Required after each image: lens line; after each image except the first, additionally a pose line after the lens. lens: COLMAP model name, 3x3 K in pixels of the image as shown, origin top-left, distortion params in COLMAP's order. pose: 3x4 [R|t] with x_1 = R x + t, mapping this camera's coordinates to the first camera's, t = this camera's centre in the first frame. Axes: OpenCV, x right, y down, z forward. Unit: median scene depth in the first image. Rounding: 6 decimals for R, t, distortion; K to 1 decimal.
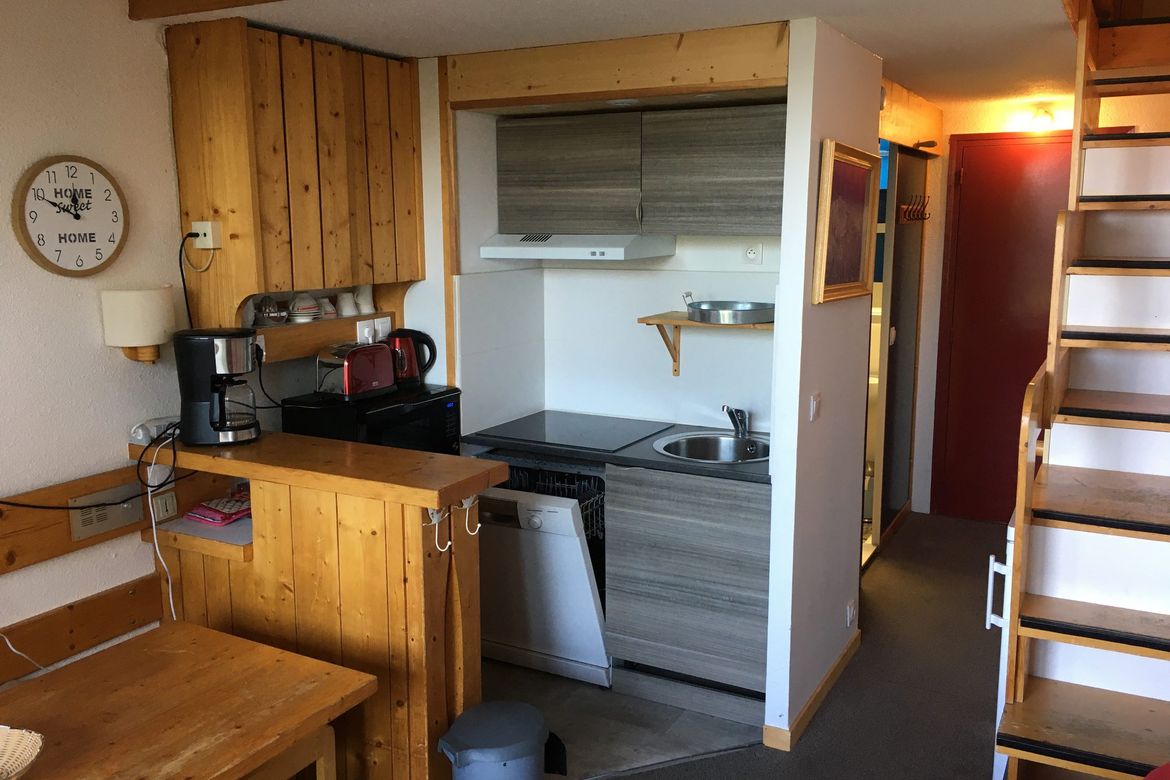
lens RADIAL K [[1003.2, 0, 585.0], [0, 1003.2, 390.0], [0, 0, 1]] dist [0.065483, 0.000732]
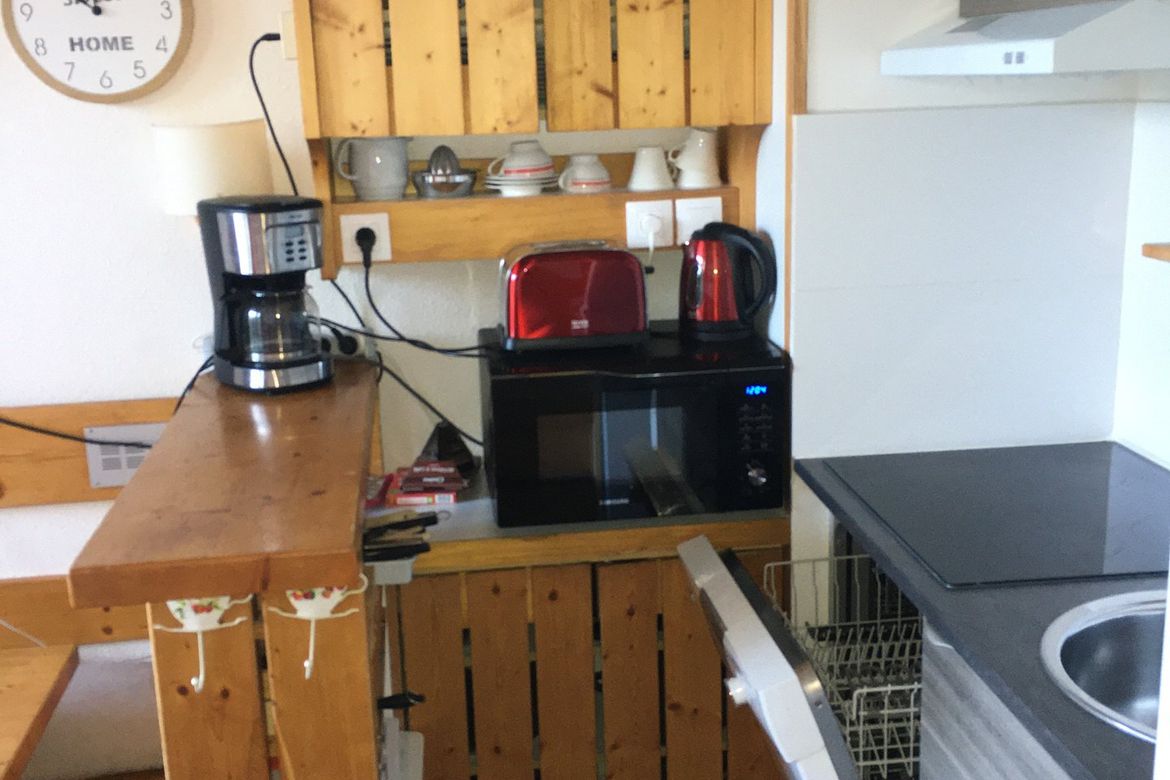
lens RADIAL K [[1324.8, 0, 585.0], [0, 1324.8, 390.0], [0, 0, 1]] dist [0.070243, -0.004399]
pose [[0.585473, 0.178478, -0.790802, 0.357562], [-0.111383, 0.983923, 0.139601, -0.072313], [0.803004, 0.006349, 0.595940, 0.627933]]
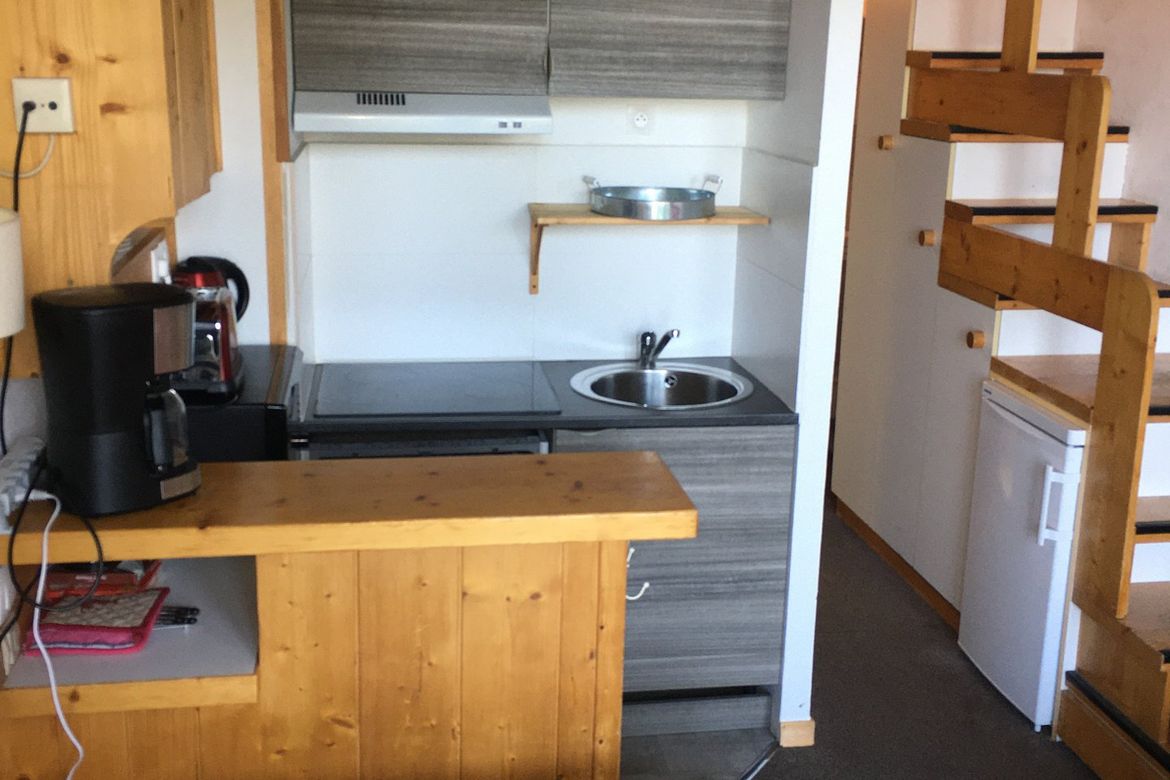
lens RADIAL K [[1324.8, 0, 585.0], [0, 1324.8, 390.0], [0, 0, 1]] dist [0.070243, -0.004399]
pose [[0.787997, -0.133939, 0.600934, -0.547456], [0.079058, 0.989982, 0.116983, -0.064812], [-0.610582, -0.044674, 0.790692, 0.277570]]
